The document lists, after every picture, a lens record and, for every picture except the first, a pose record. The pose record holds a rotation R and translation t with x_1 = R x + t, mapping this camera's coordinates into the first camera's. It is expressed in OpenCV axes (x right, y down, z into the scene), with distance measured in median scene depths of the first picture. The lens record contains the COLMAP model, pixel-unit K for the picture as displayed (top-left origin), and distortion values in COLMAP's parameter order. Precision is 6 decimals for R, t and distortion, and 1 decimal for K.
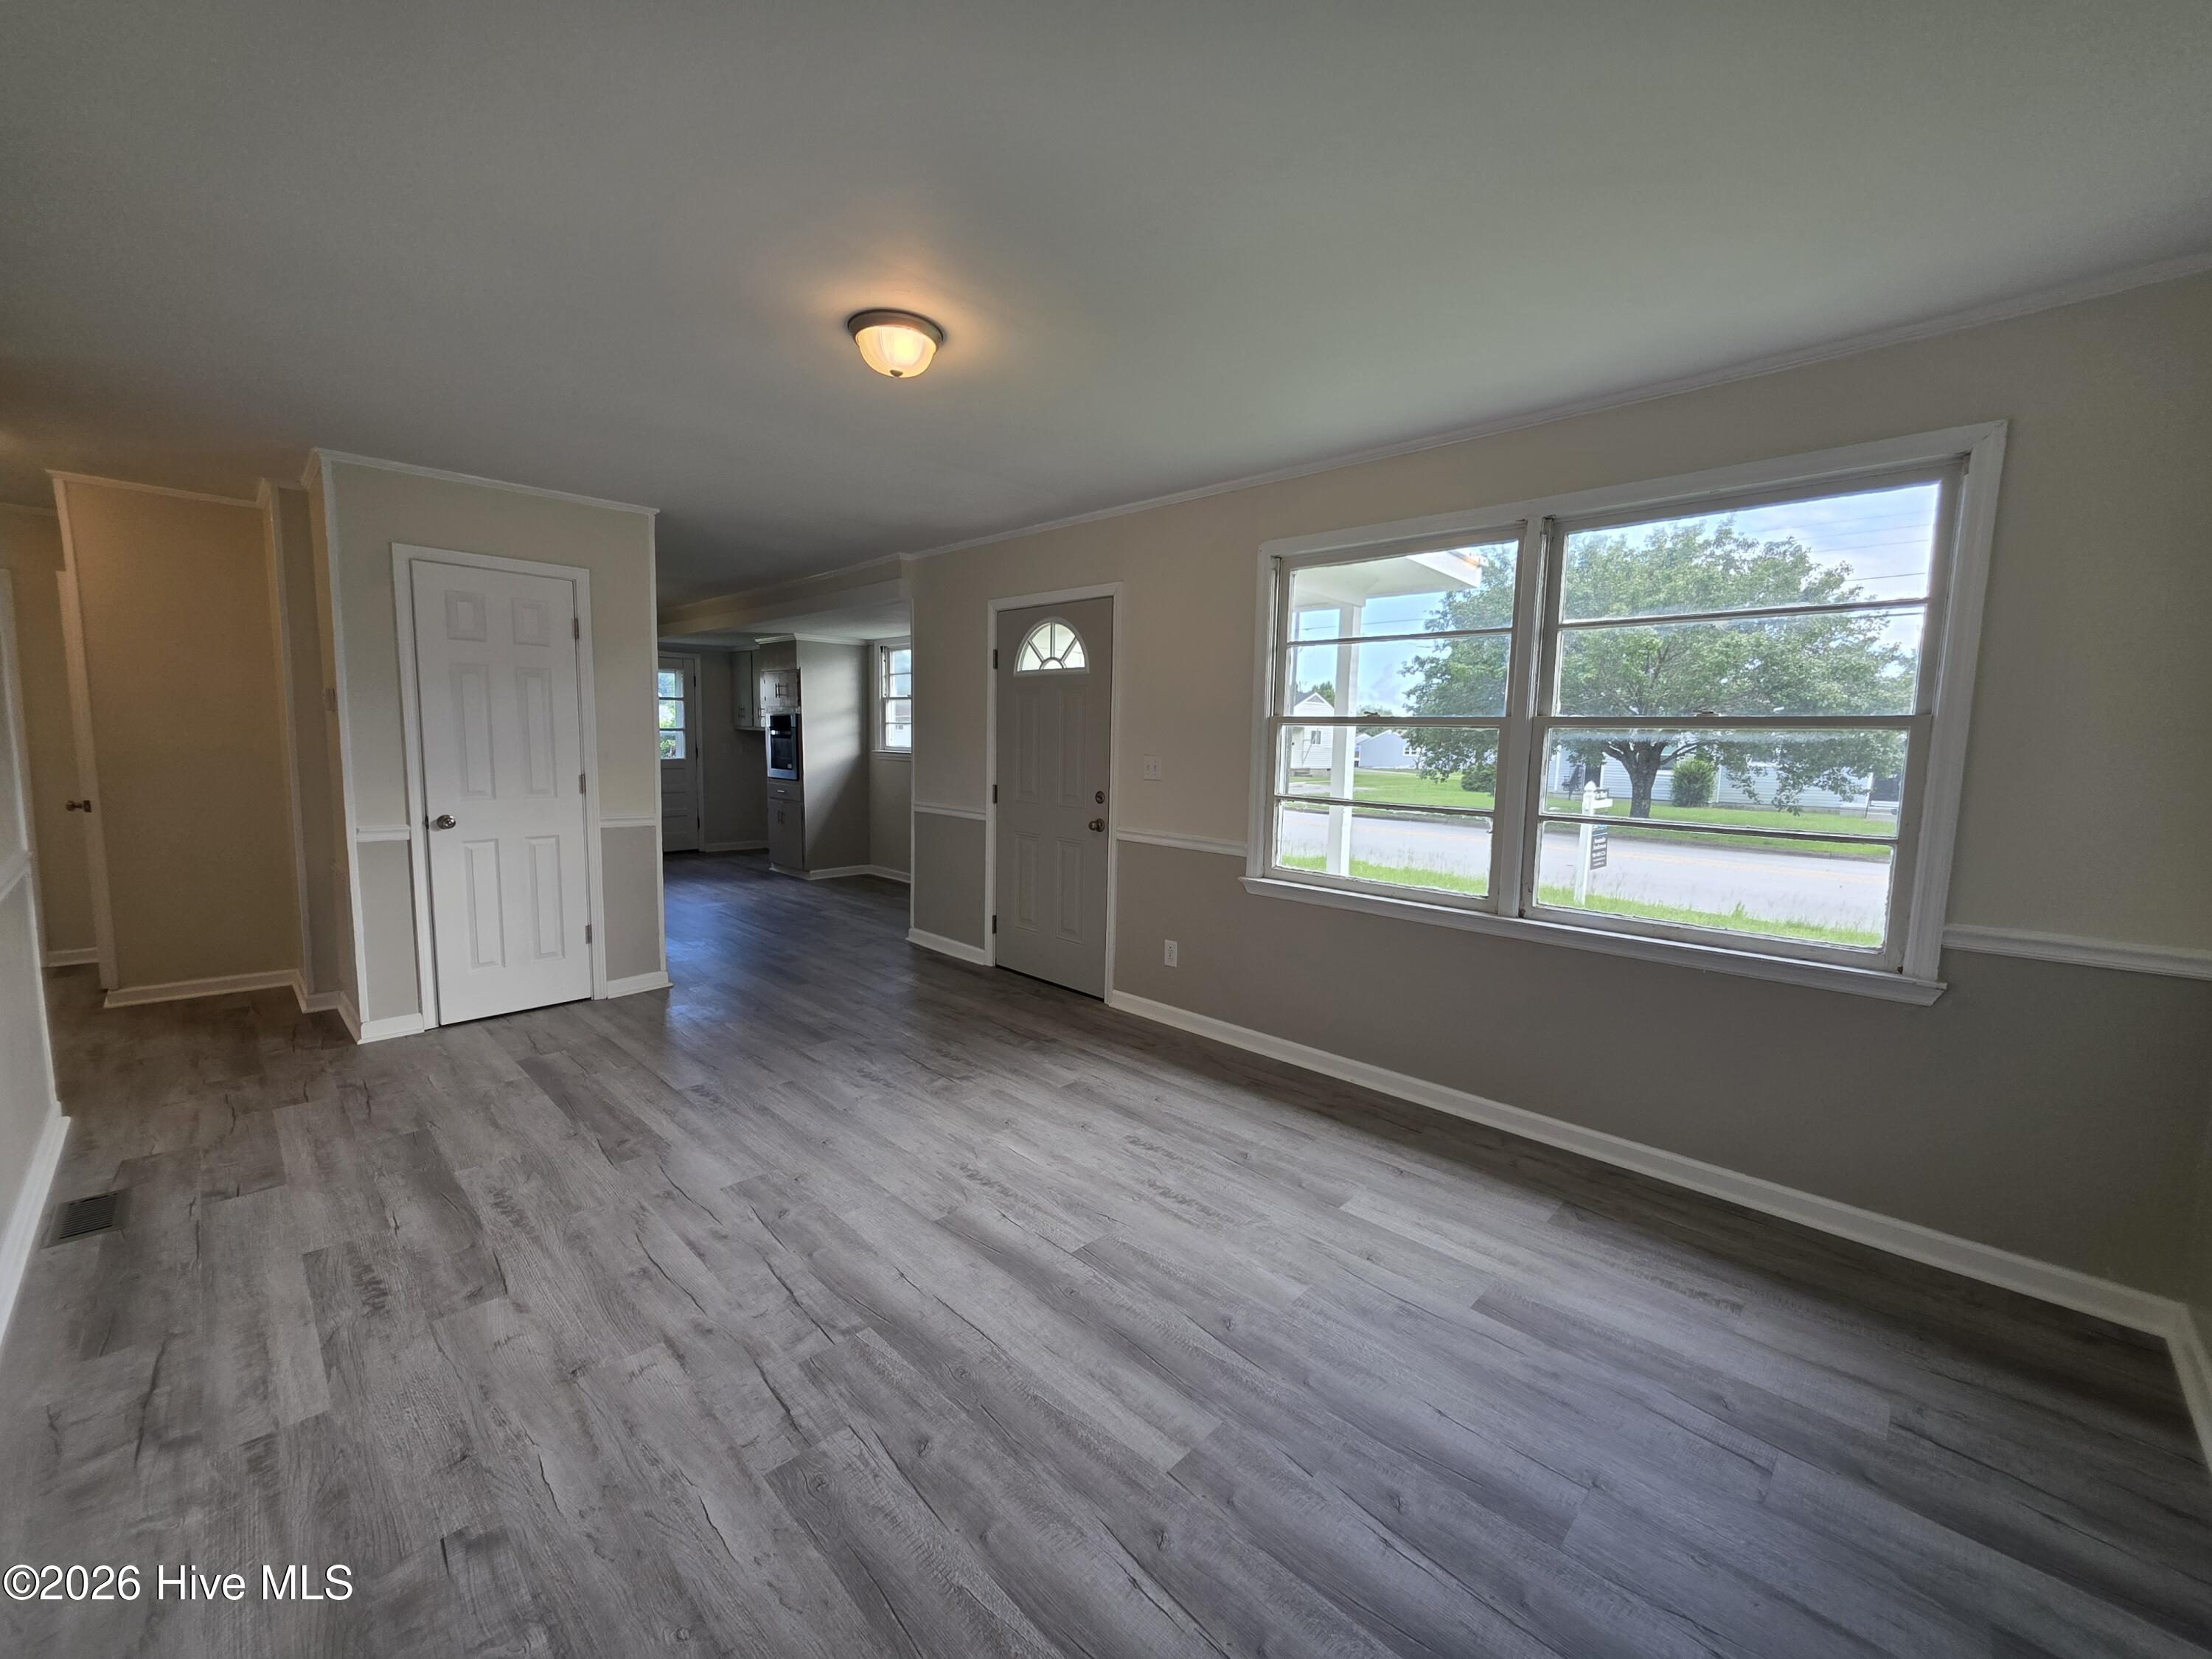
lens RADIAL K [[882.4, 0, 1106.0], [0, 882.4, 829.5], [0, 0, 1]] dist [0.000292, -0.000094]
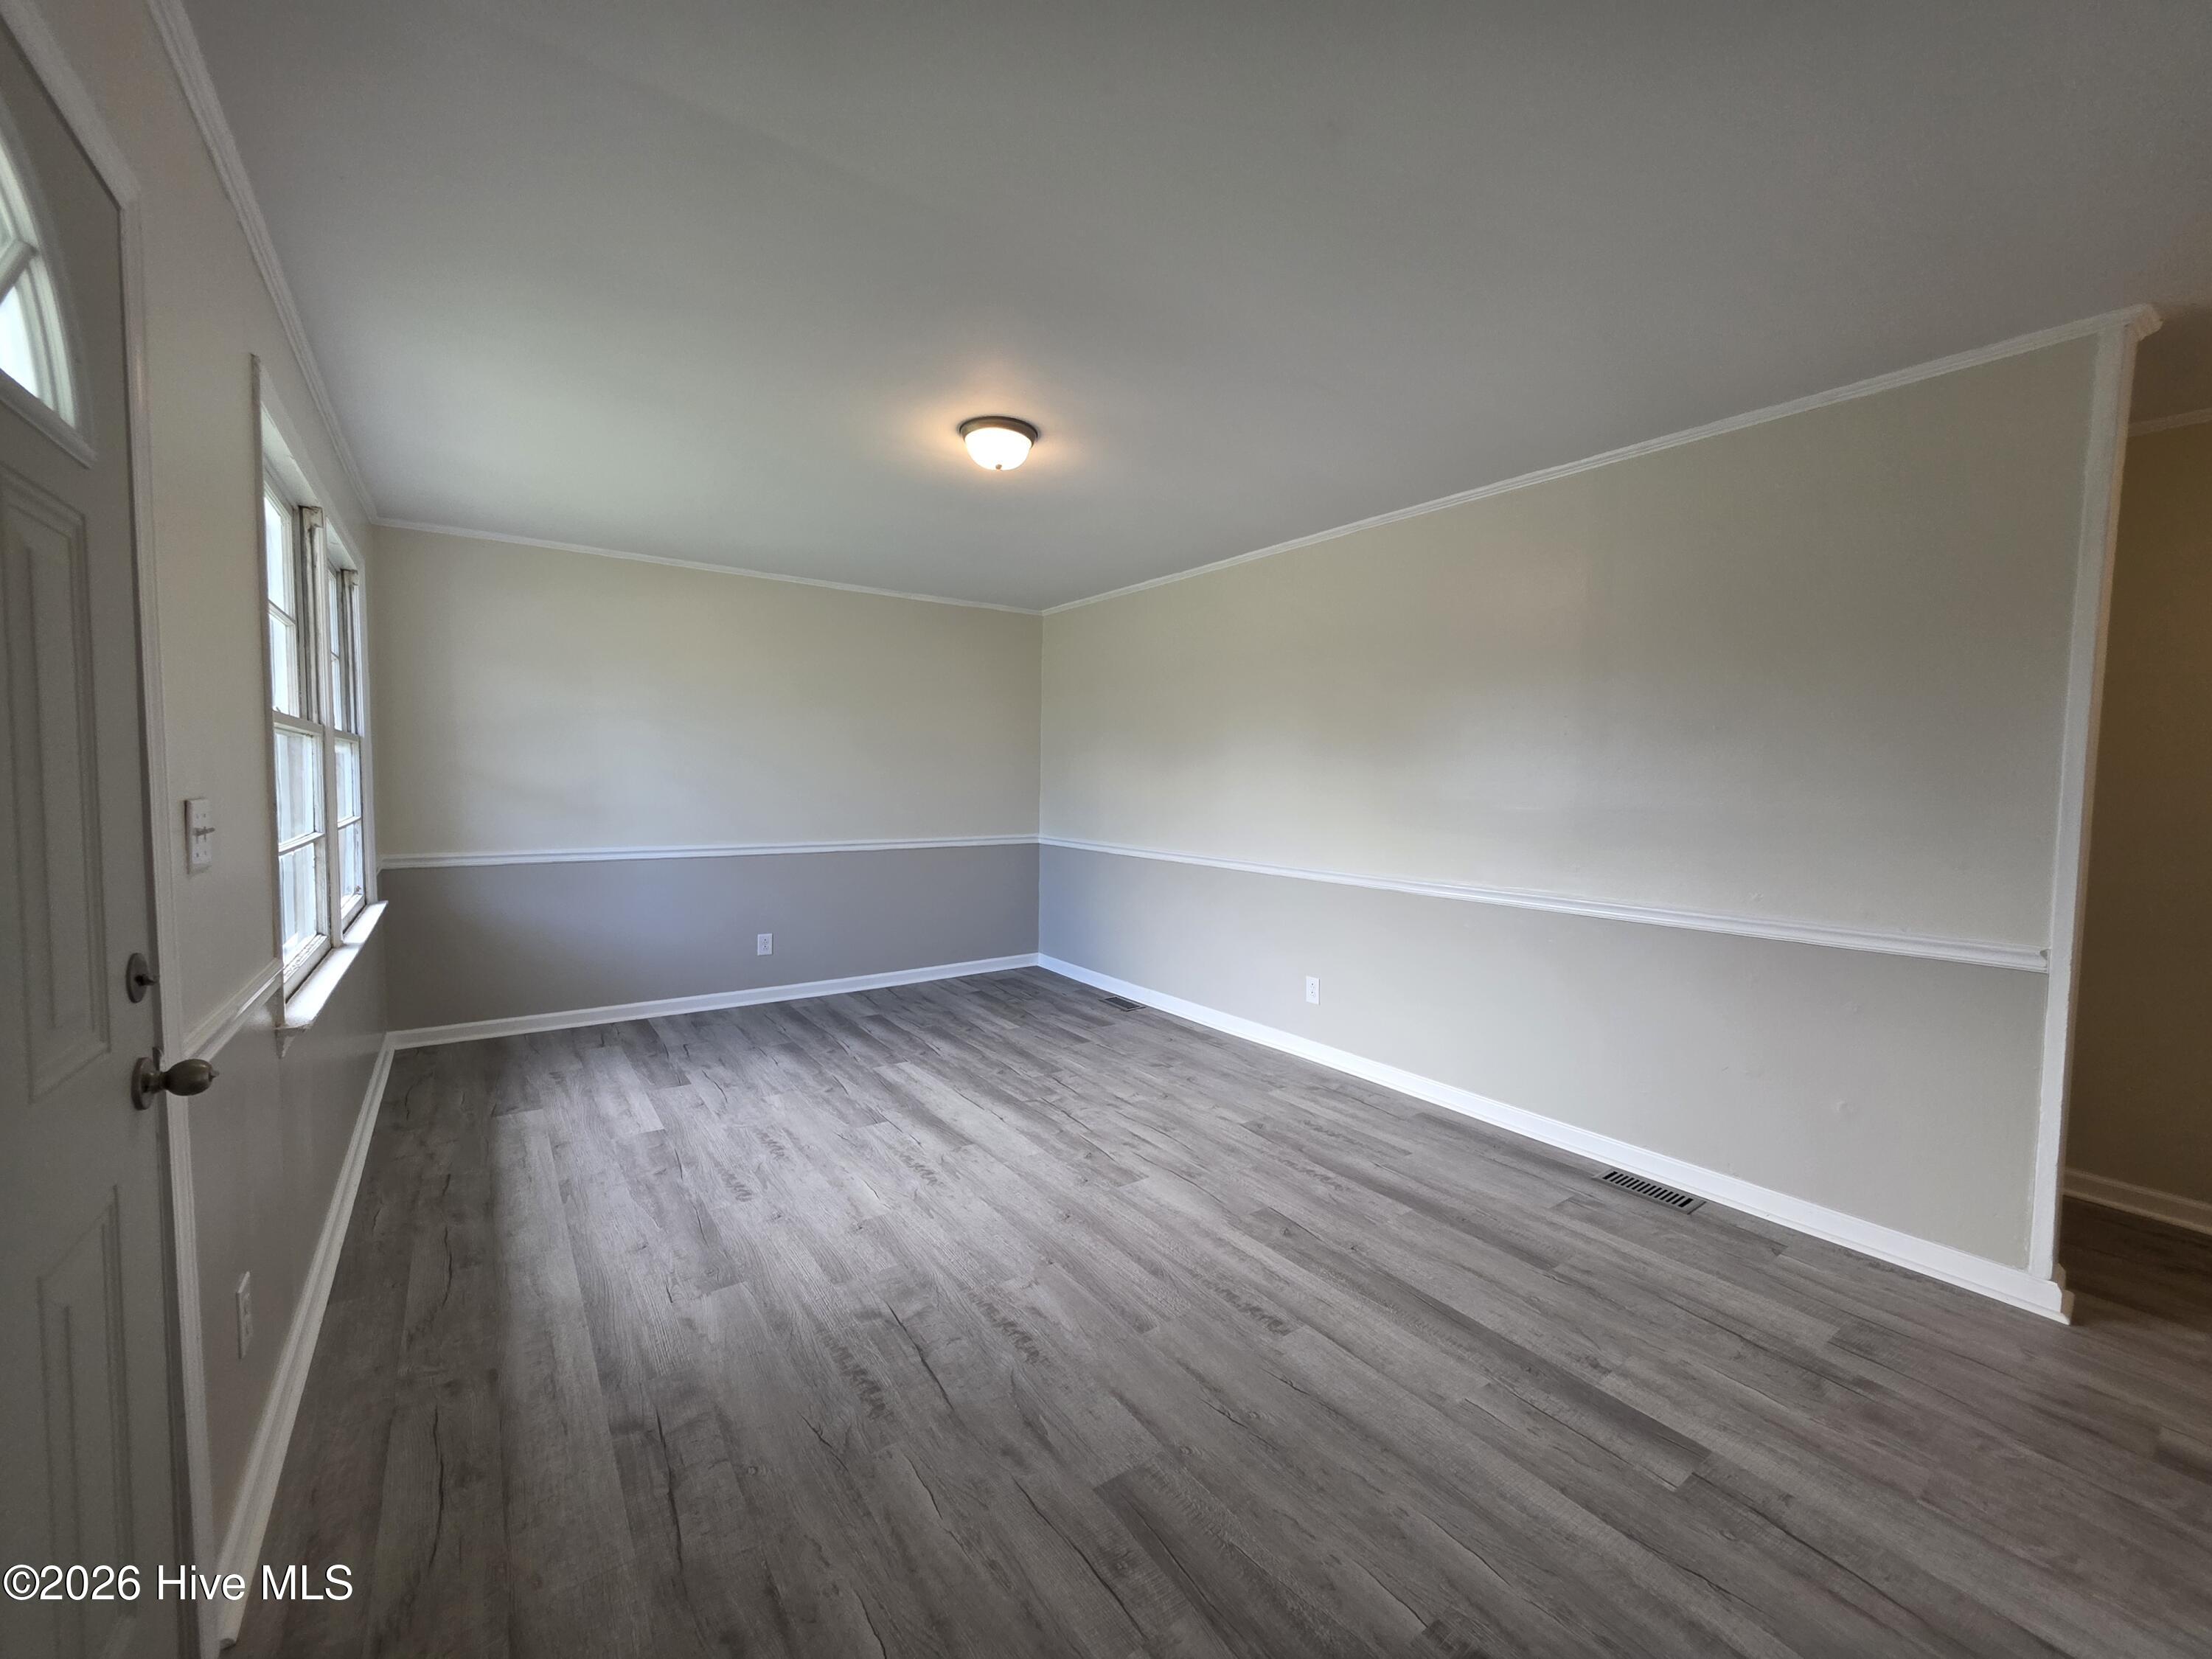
lens RADIAL K [[882.4, 0, 1106.0], [0, 882.4, 829.5], [0, 0, 1]] dist [0.000292, -0.000094]
pose [[-0.984510, -0.044596, 0.169563, -0.575911], [-0.016370, 0.986267, 0.164348, -0.222354], [-0.174563, 0.159027, -0.971719, 2.114316]]
